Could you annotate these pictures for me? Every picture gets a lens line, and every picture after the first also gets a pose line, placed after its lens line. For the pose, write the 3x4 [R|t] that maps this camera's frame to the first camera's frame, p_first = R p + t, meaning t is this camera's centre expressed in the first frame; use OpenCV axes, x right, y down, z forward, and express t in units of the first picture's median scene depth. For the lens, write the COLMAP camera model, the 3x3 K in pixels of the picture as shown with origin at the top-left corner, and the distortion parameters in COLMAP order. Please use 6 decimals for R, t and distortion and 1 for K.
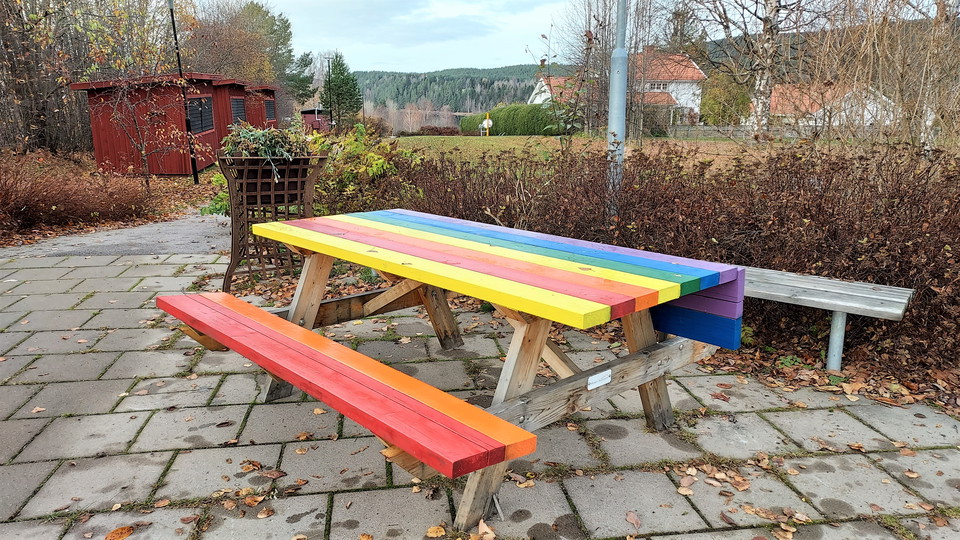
lens RADIAL K [[685.1, 0, 478.0], [0, 685.1, 272.7], [0, 0, 1]] dist [0.037984, -0.009011]
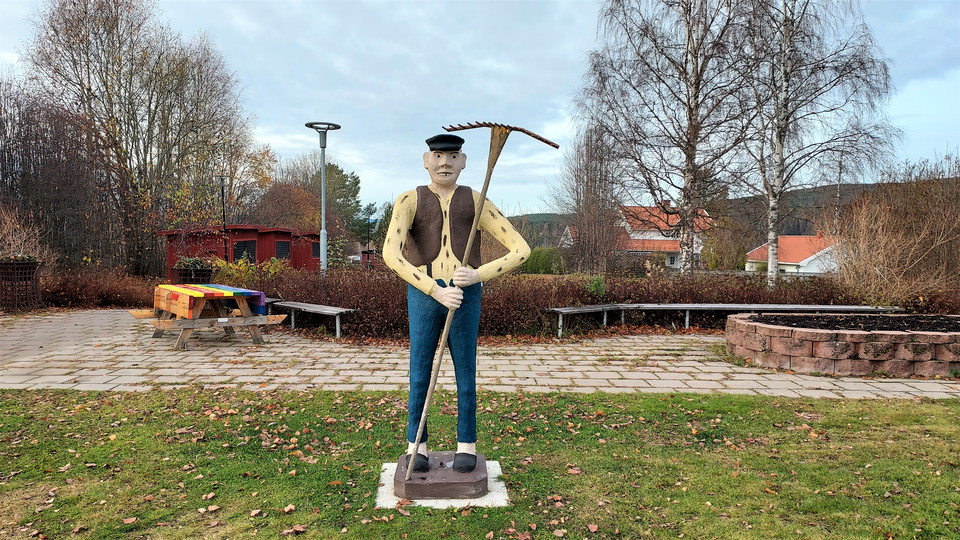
lens RADIAL K [[685.1, 0, 481.9], [0, 685.1, 268.4], [0, 0, 1]] dist [0.037984, -0.009011]
pose [[0.993228, 0.020324, -0.114389, 0.077154], [-0.043597, 0.977829, -0.204815, 0.022571], [0.107691, 0.208415, 0.972094, -0.099658]]
